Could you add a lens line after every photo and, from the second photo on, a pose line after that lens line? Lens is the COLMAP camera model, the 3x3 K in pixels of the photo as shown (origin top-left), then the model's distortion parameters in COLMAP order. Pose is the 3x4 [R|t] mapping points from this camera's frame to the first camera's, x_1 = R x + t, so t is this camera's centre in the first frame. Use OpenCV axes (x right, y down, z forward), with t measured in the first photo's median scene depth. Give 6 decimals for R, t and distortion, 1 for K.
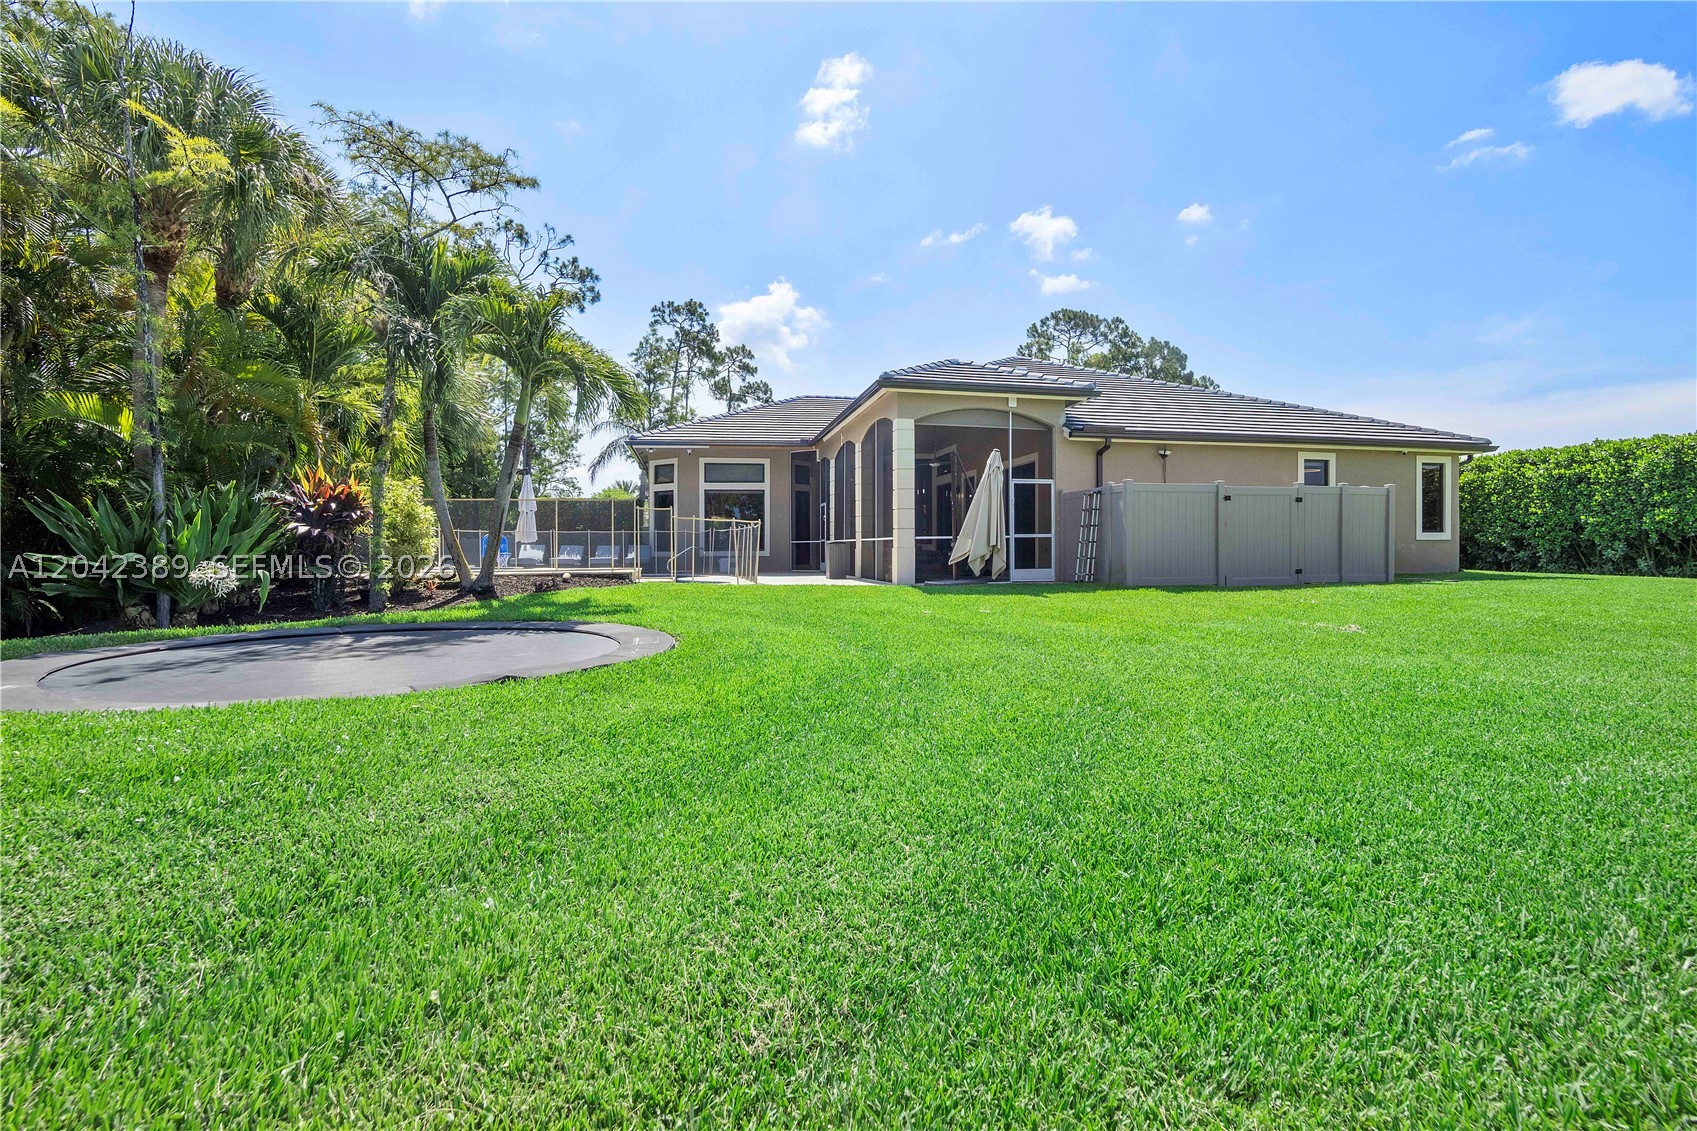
lens RADIAL K [[798.1, 0, 857.3], [0, 798.1, 555.1], [0, 0, 1]] dist [-0.034960, 0.008266]
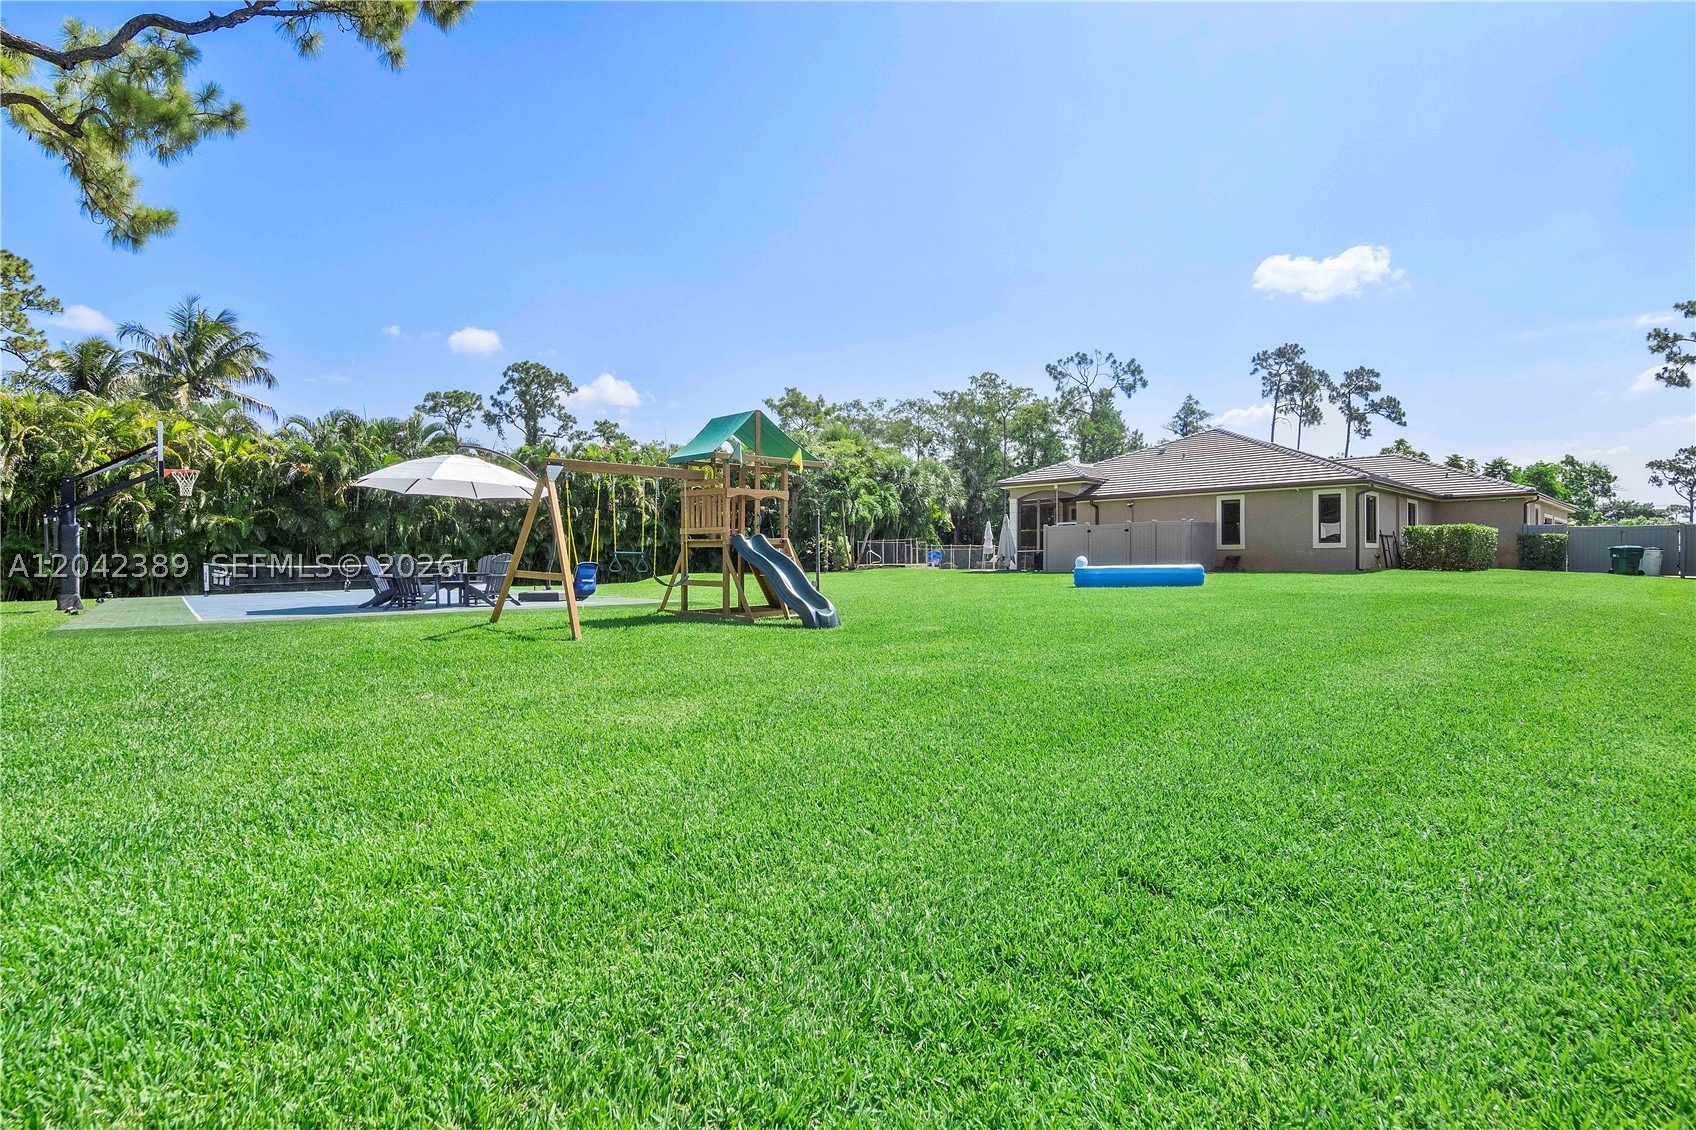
lens RADIAL K [[797.7, 0, 848.0], [0, 797.7, 565.1], [0, 0, 1]] dist [-0.034960, 0.008266]
pose [[0.509604, 0.005446, -0.860392, 1.059050], [-0.004980, 0.999982, 0.003379, 0.007345], [0.860395, 0.002563, 0.509622, -0.333709]]
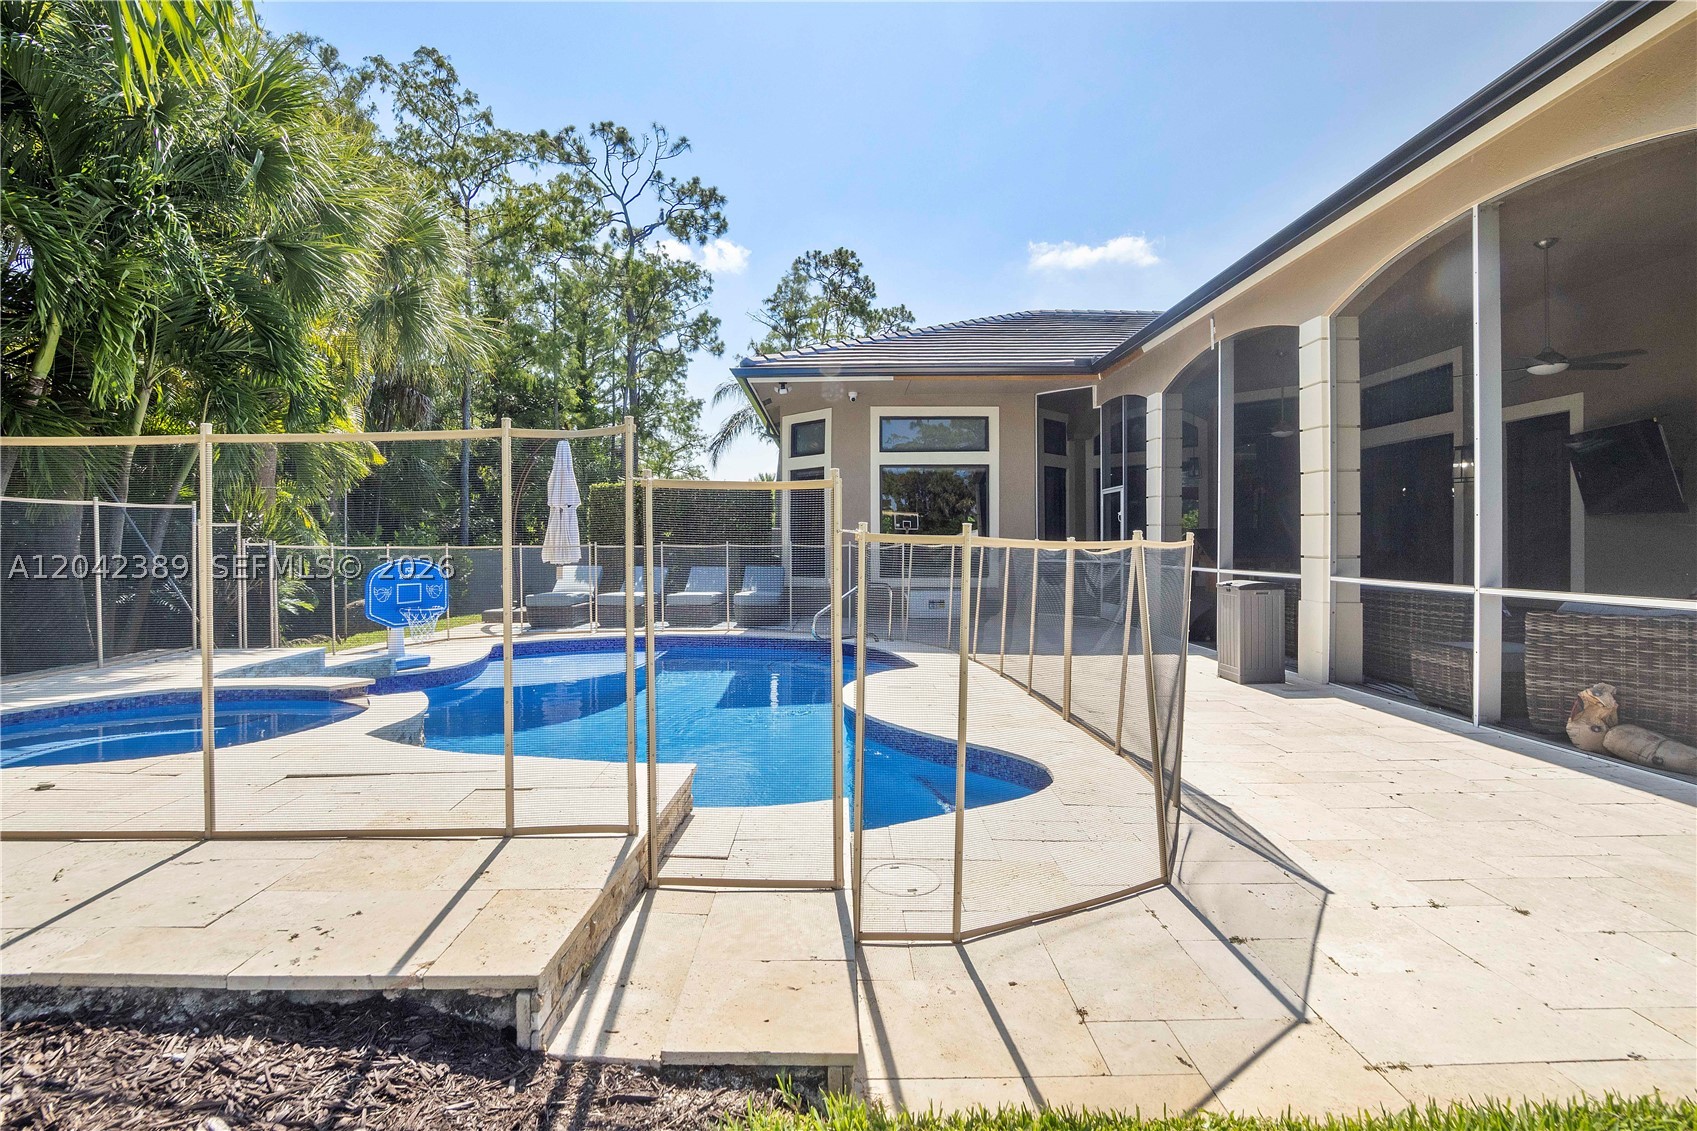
lens RADIAL K [[798.1, 0, 848.2], [0, 798.1, 547.9], [0, 0, 1]] dist [-0.034960, 0.008266]
pose [[0.981967, 0.001805, -0.189044, -0.106641], [-0.002138, 0.999997, -0.001555, -0.024348], [0.189041, 0.001931, 0.981967, 0.447936]]
